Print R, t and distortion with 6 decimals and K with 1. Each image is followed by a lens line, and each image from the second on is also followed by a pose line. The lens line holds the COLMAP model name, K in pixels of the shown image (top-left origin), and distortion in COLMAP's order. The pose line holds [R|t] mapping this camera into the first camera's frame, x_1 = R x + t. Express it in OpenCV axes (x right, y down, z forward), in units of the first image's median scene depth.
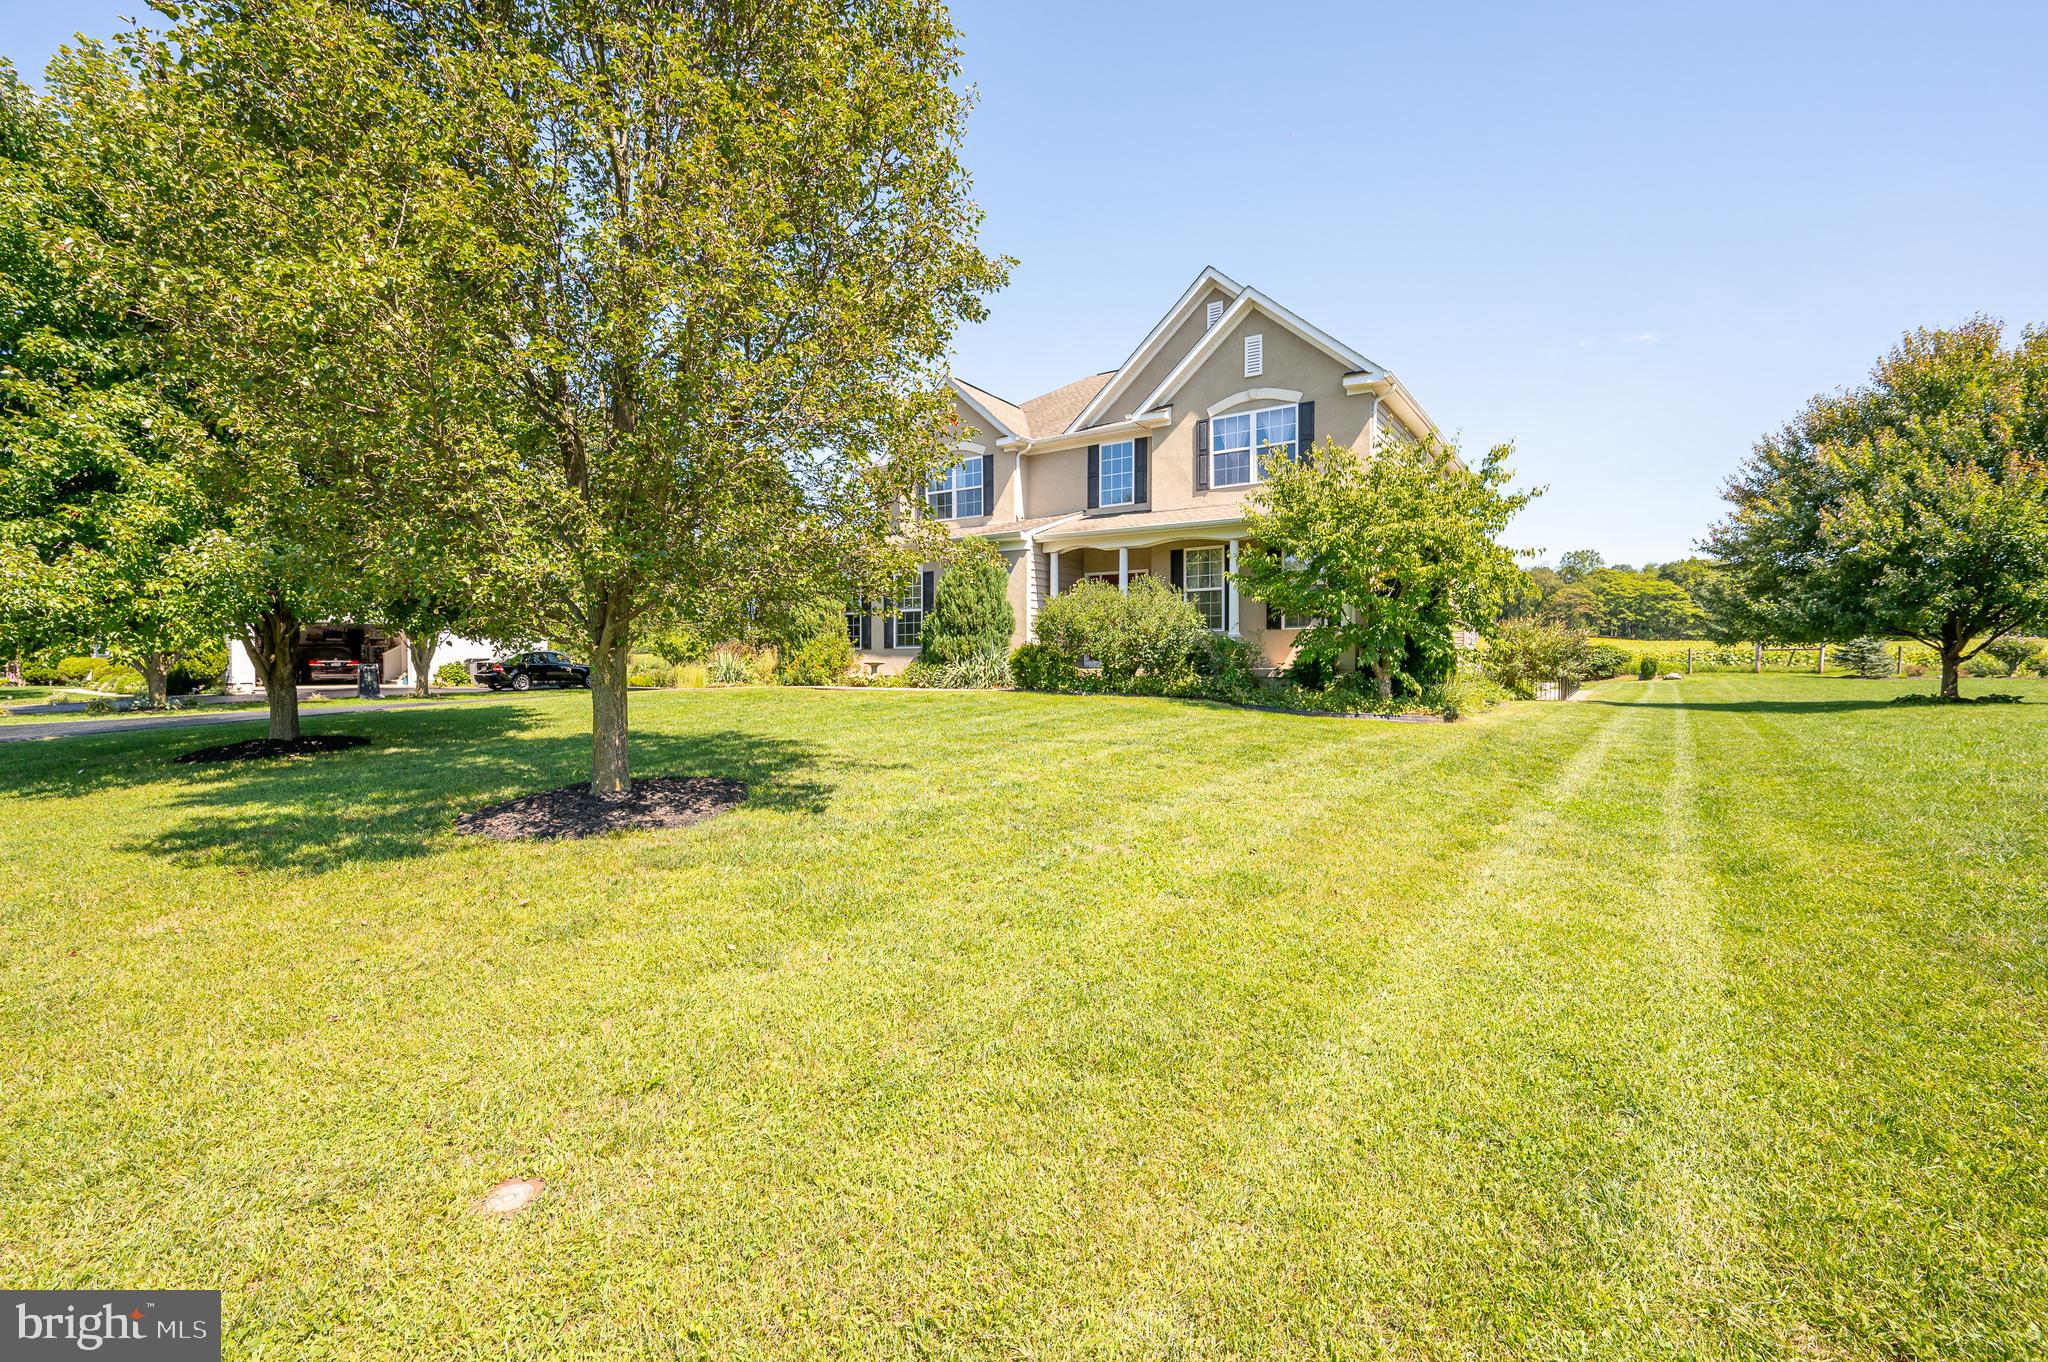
lens RADIAL K [[907.7, 0, 1026.9], [0, 907.7, 676.6], [0, 0, 1]] dist [0.000806, -0.000274]
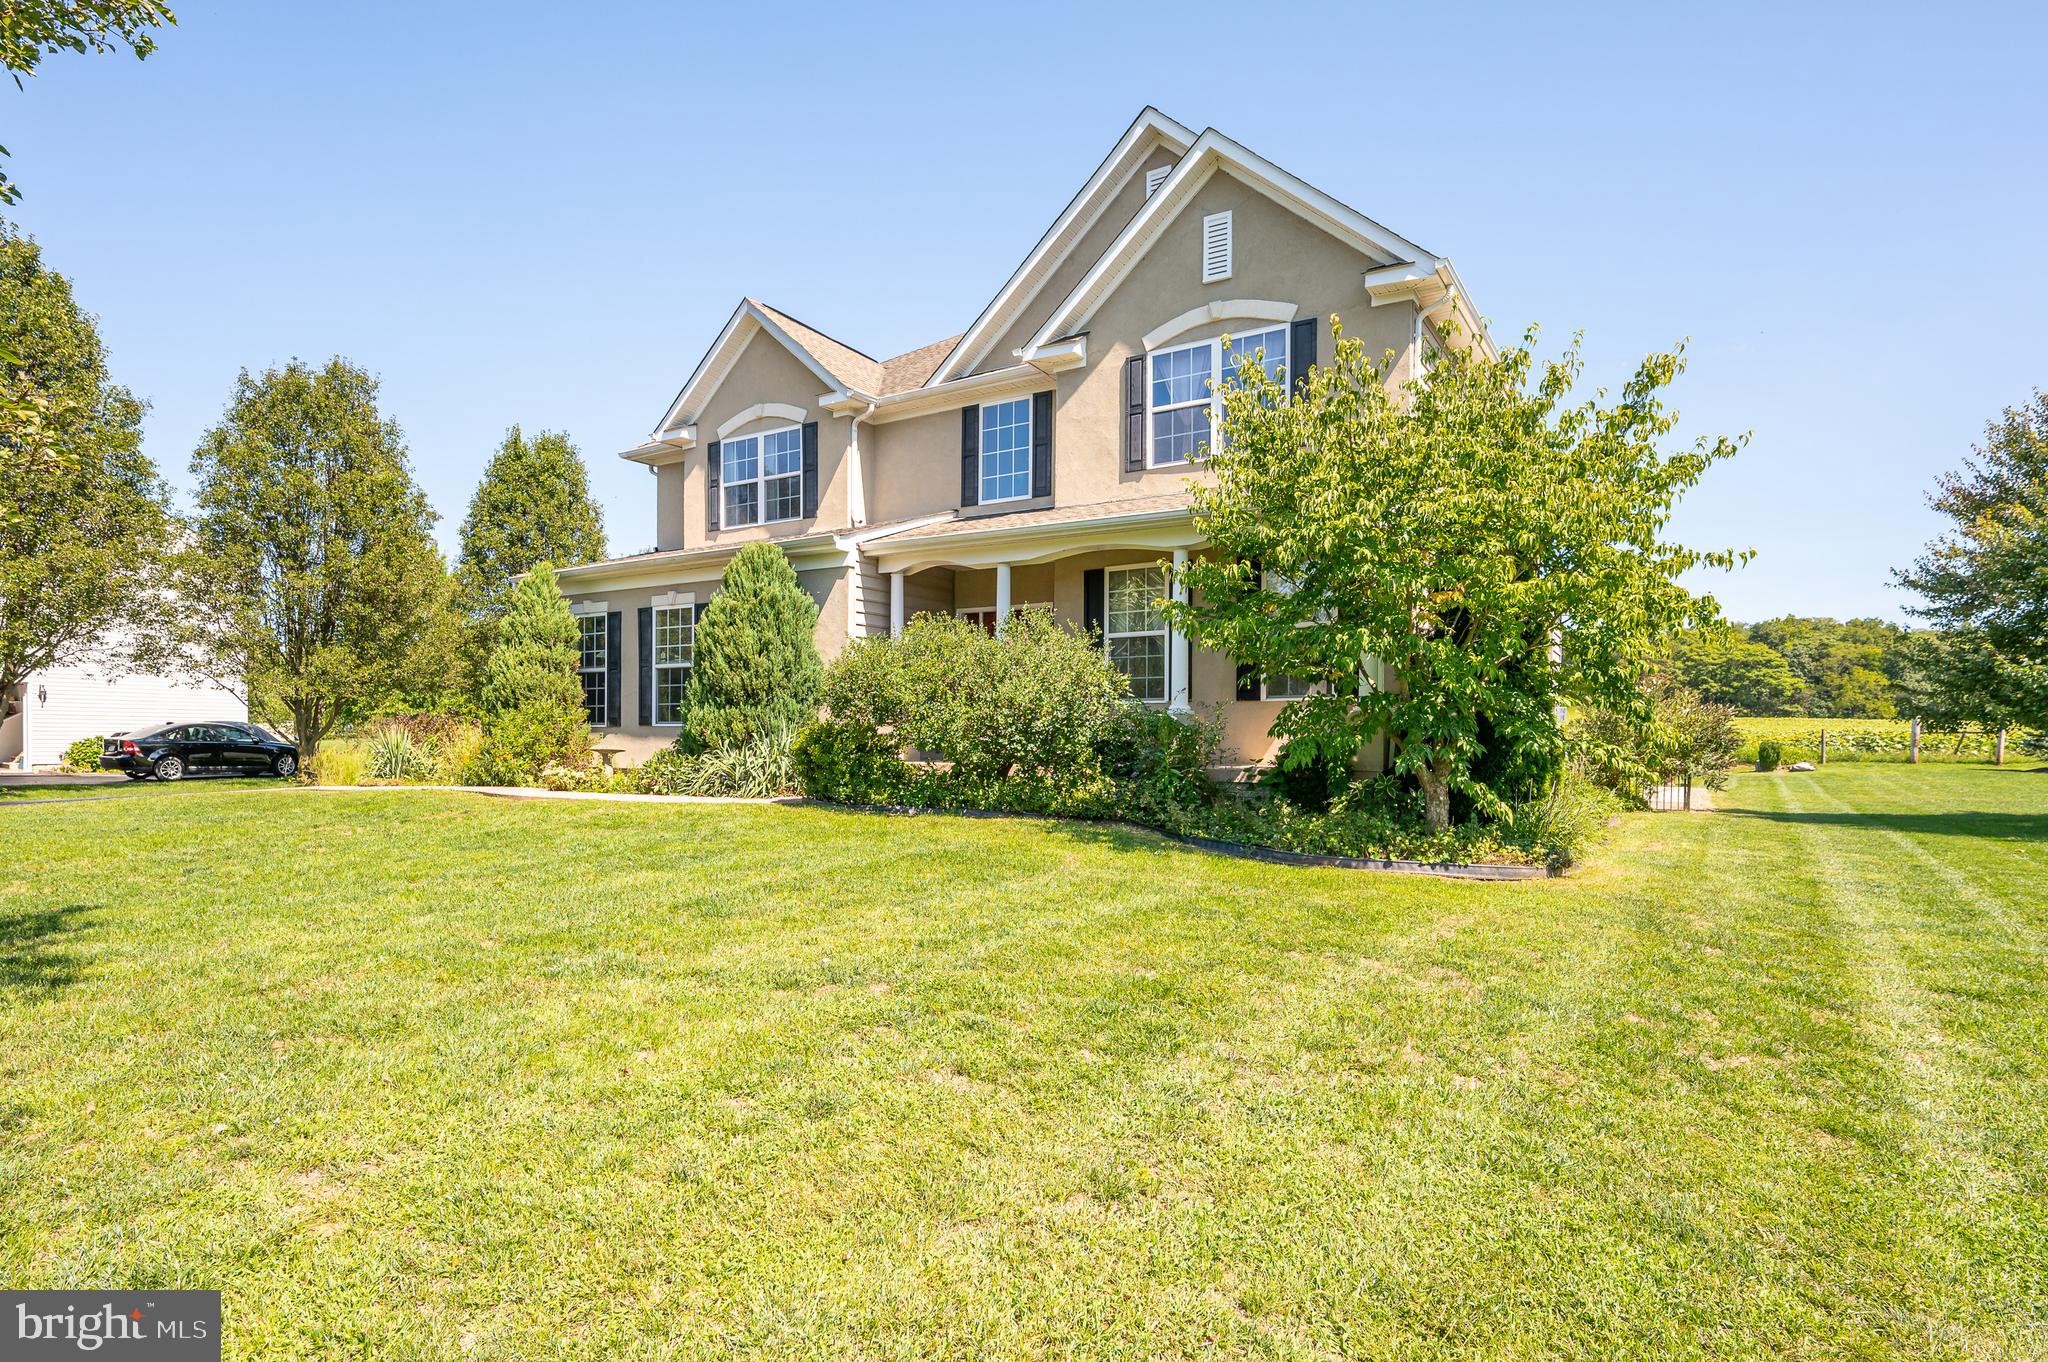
lens RADIAL K [[1101.9, 0, 1003.1], [0, 1101.9, 746.7], [0, 0, 1]] dist [0.001349, -0.002716]
pose [[0.999783, 0.007296, 0.019512, 0.093066], [-0.007154, 0.999948, -0.007327, -0.014639], [-0.019564, 0.007186, 0.999783, 0.266533]]
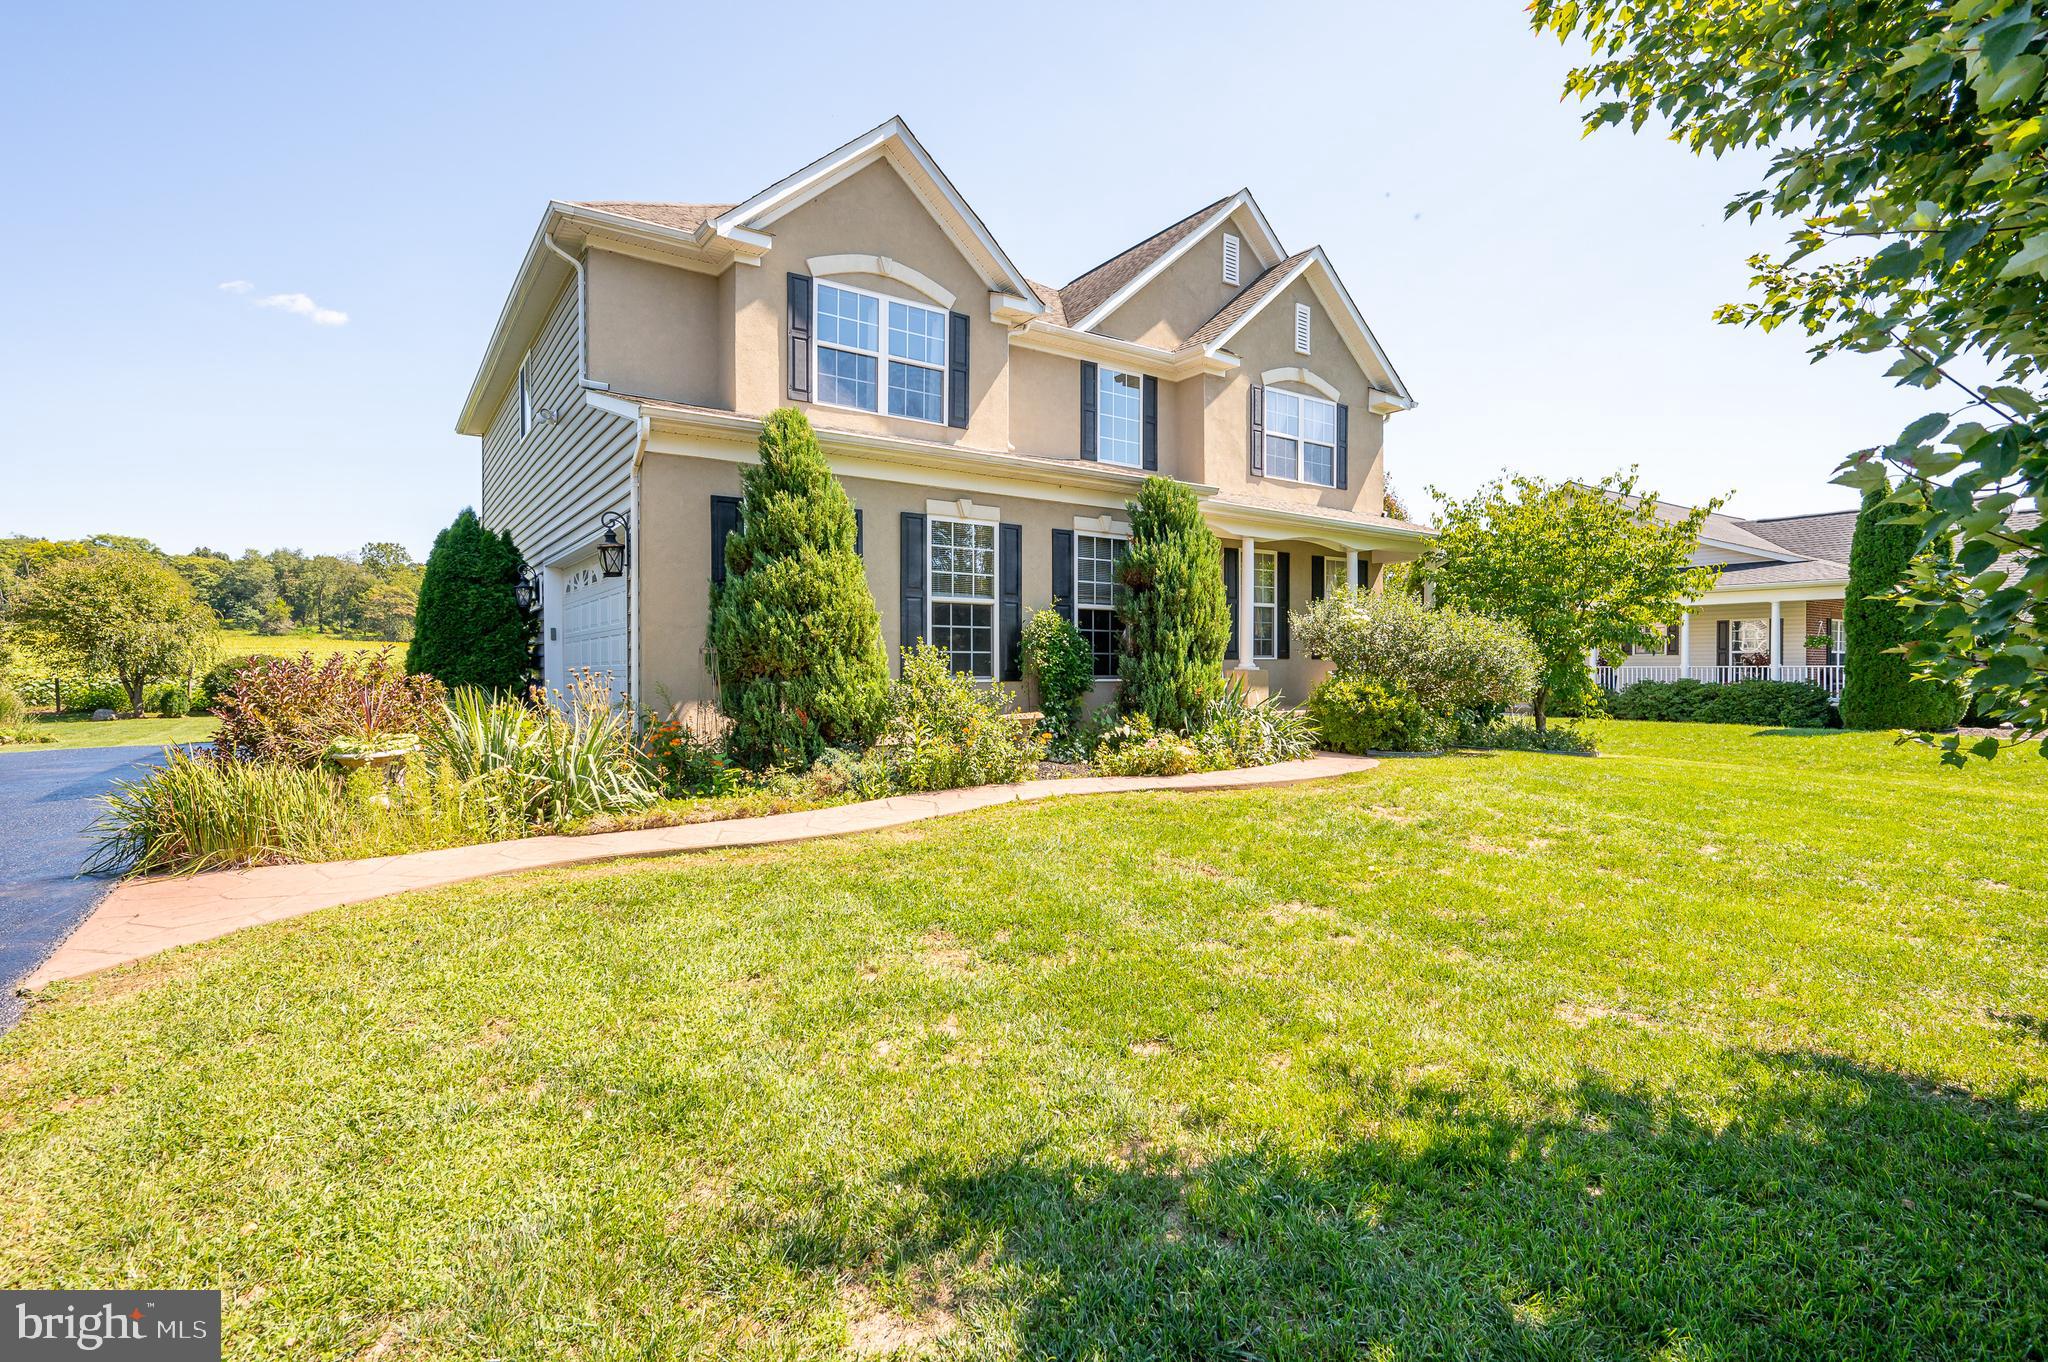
lens RADIAL K [[995.8, 0, 1030.7], [0, 995.8, 674.0], [0, 0, 1]] dist [-0.001244, 0.000415]
pose [[0.353212, -0.001825, 0.935541, -0.673158], [0.011004, 0.999937, -0.002204, -0.038073], [-0.935478, 0.011073, 0.353210, 0.892323]]
